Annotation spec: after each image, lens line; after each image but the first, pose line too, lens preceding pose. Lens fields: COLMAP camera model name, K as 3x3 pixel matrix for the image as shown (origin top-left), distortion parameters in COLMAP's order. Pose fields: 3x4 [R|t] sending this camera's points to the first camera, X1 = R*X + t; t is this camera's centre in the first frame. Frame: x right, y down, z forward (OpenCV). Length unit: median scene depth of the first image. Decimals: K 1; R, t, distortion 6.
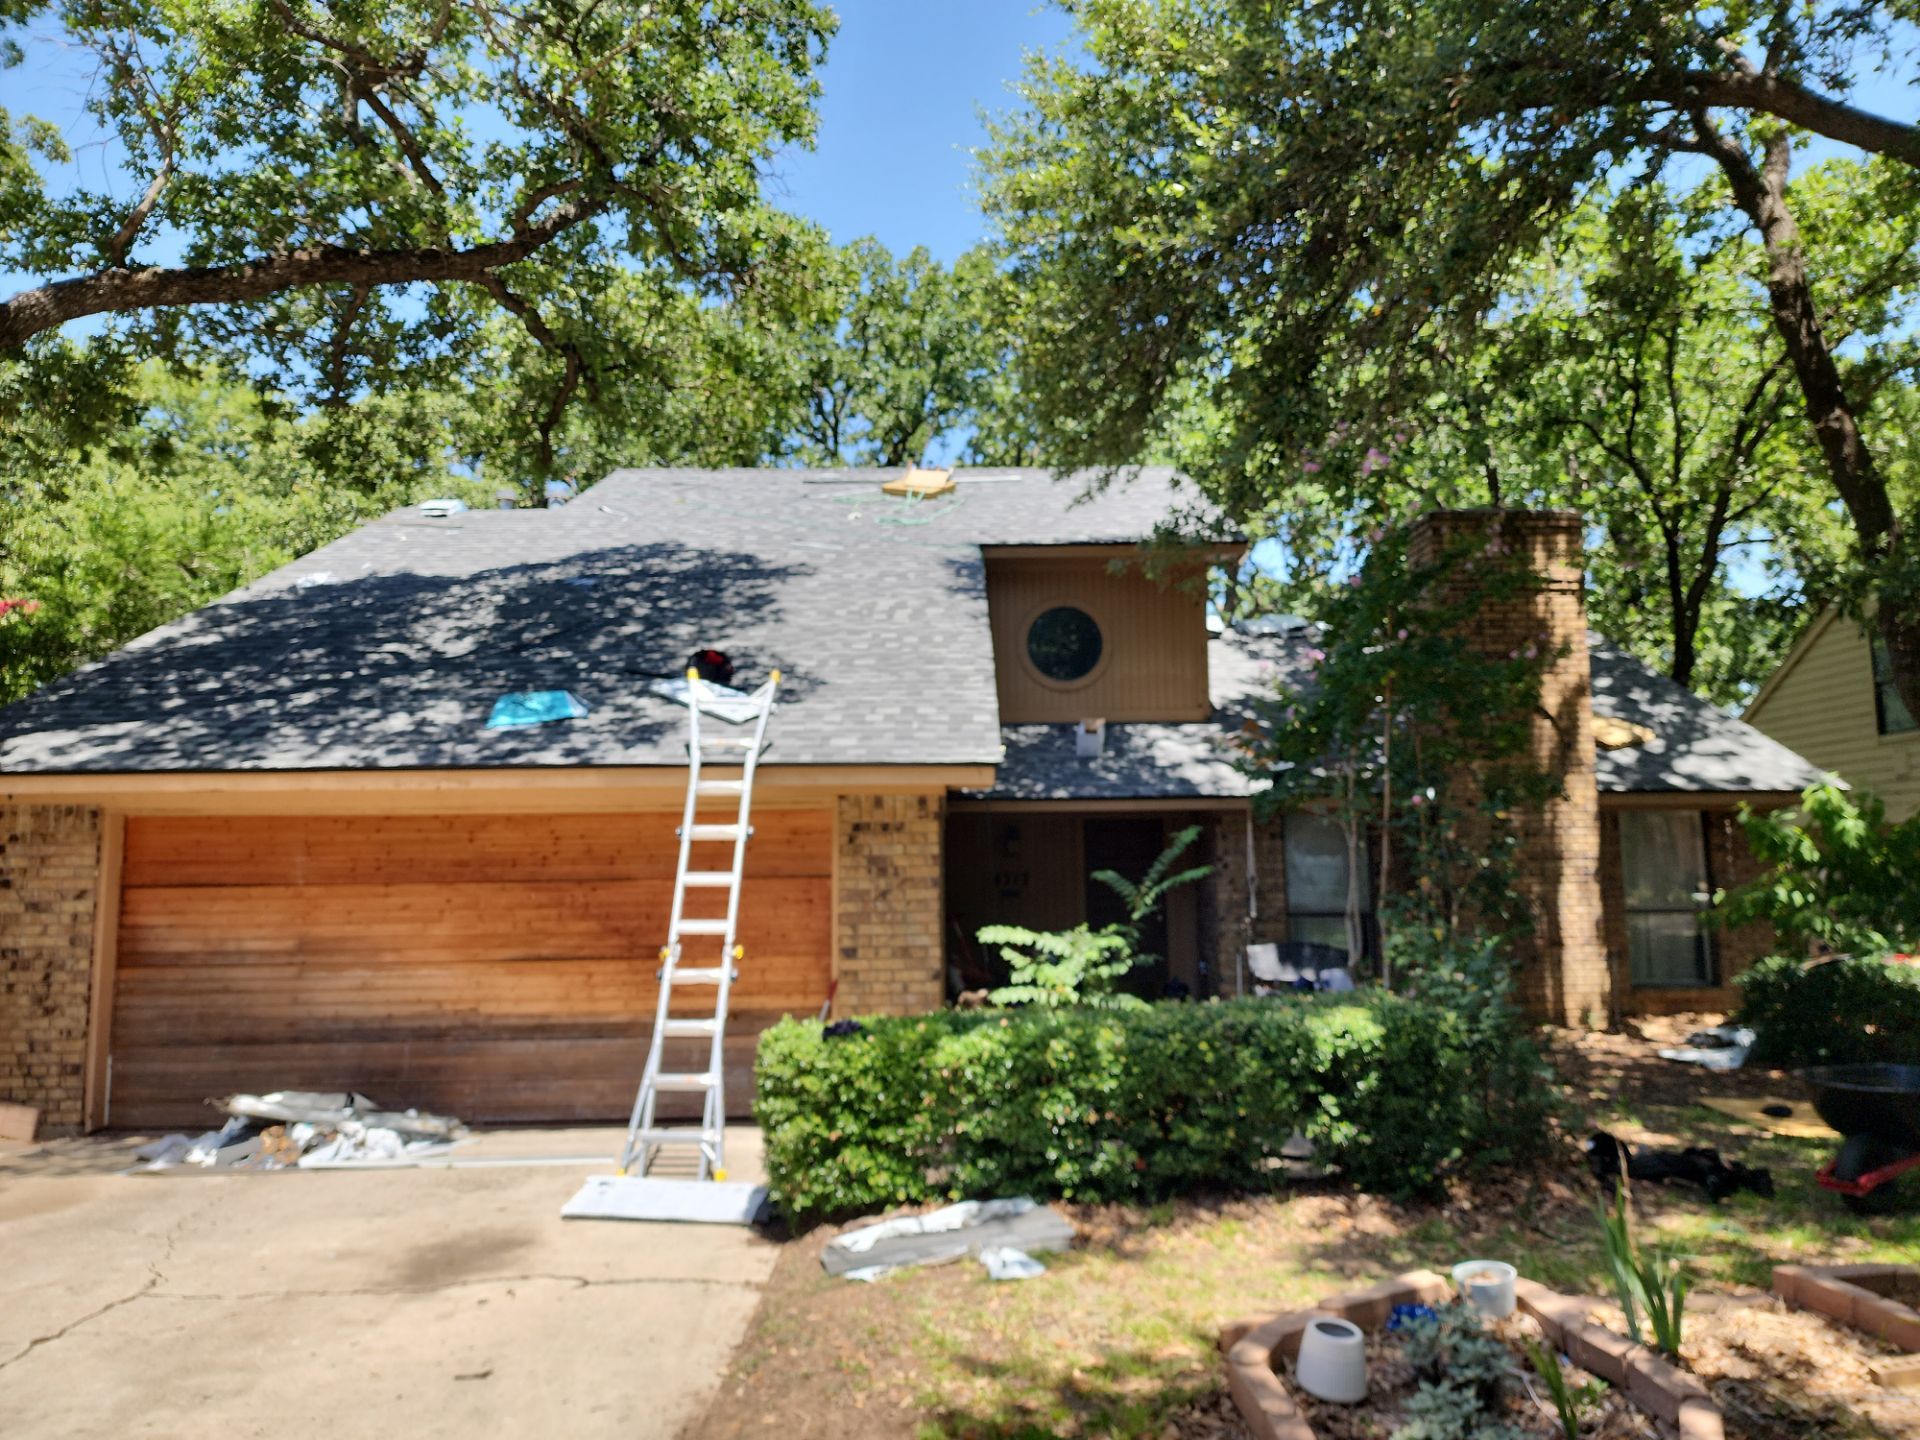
lens RADIAL K [[1318.2, 0, 960.0], [0, 1318.2, 720.0], [0, 0, 1]] dist [0.065686, -0.064020]
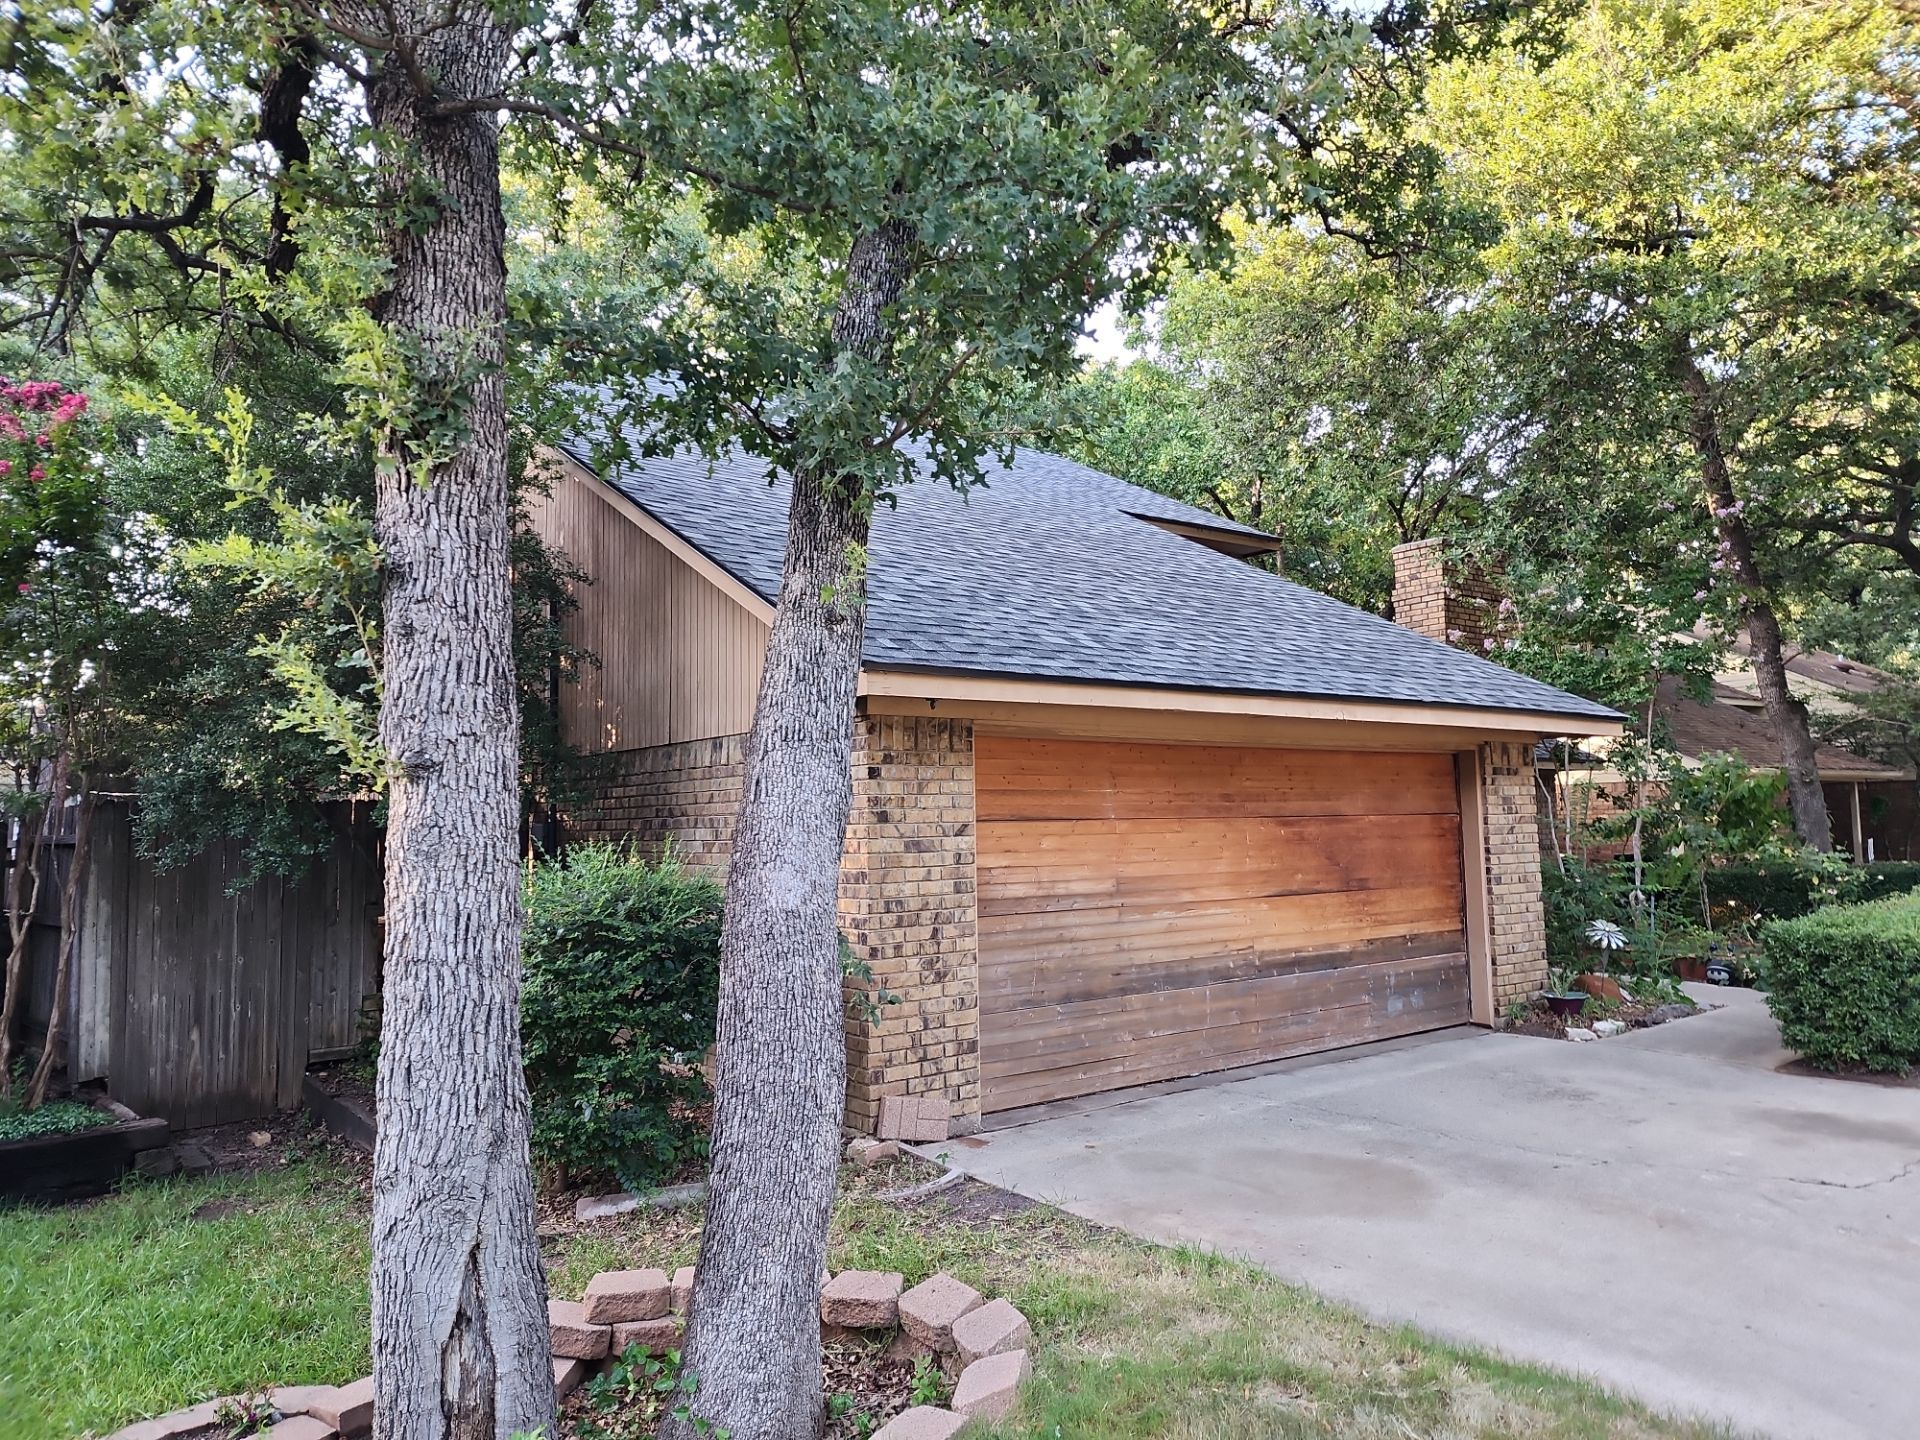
lens RADIAL K [[1318.2, 0, 960.0], [0, 1318.2, 720.0], [0, 0, 1]] dist [0.065686, -0.064020]
pose [[0.781410, 0.047646, 0.622196, -1.143291], [-0.062642, 0.998034, 0.002246, 0.062806], [-0.620866, -0.040731, 0.782858, 0.381059]]
